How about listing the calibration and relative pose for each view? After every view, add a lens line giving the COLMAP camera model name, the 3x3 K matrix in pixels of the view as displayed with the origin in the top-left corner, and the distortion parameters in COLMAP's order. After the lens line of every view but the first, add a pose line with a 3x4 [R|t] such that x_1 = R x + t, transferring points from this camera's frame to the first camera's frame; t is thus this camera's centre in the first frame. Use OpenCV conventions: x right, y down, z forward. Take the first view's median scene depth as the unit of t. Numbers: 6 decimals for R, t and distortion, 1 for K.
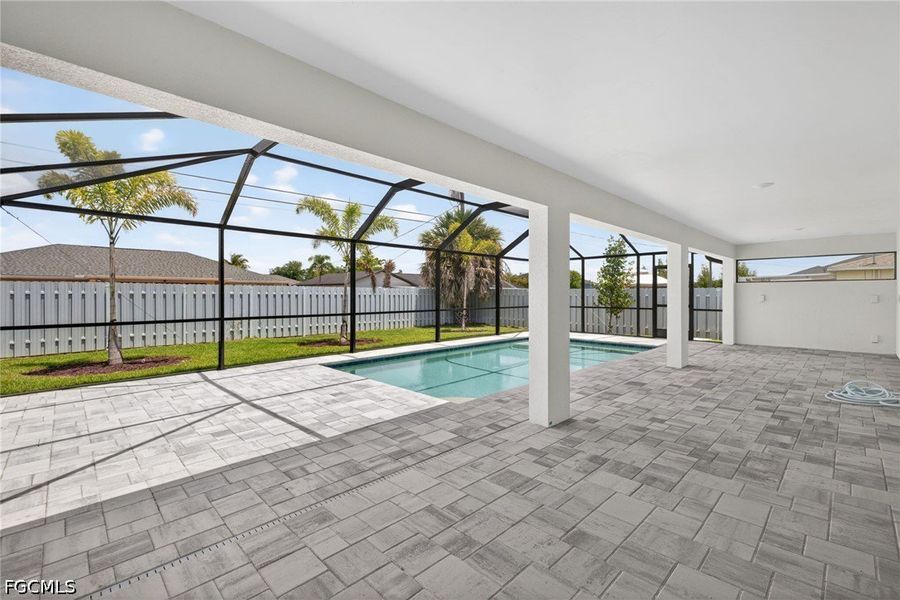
lens RADIAL K [[391.3, 0, 450.0], [0, 391.3, 300.0], [0, 0, 1]] dist [0.001573, 0.000628]
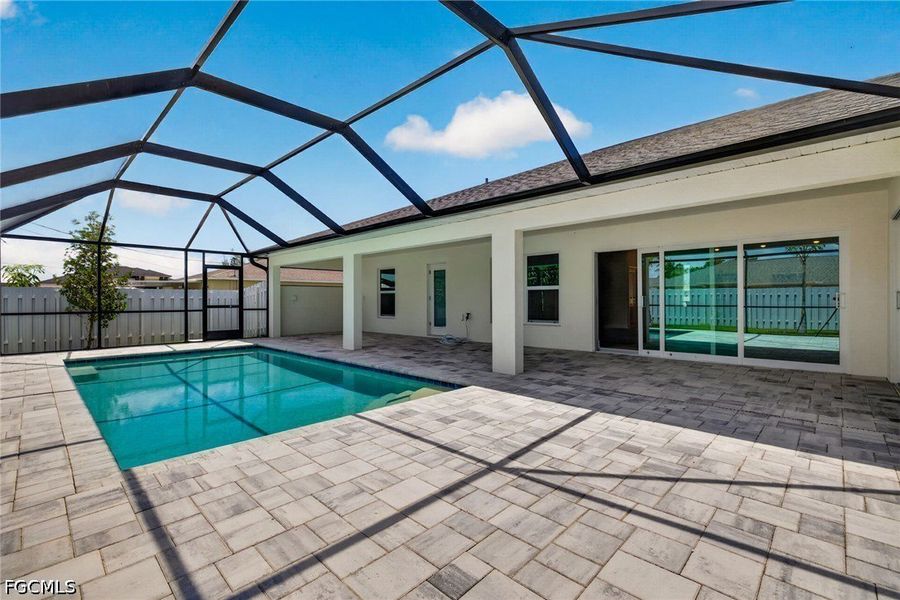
lens RADIAL K [[400.3, 0, 446.3], [0, 400.3, 299.6], [0, 0, 1]] dist [0.009599, -0.000247]
pose [[-0.023635, 0.002290, 0.999718, -0.426294], [0.018305, 0.999831, -0.001858, 0.009285], [-0.999553, 0.018256, -0.023673, 0.424822]]
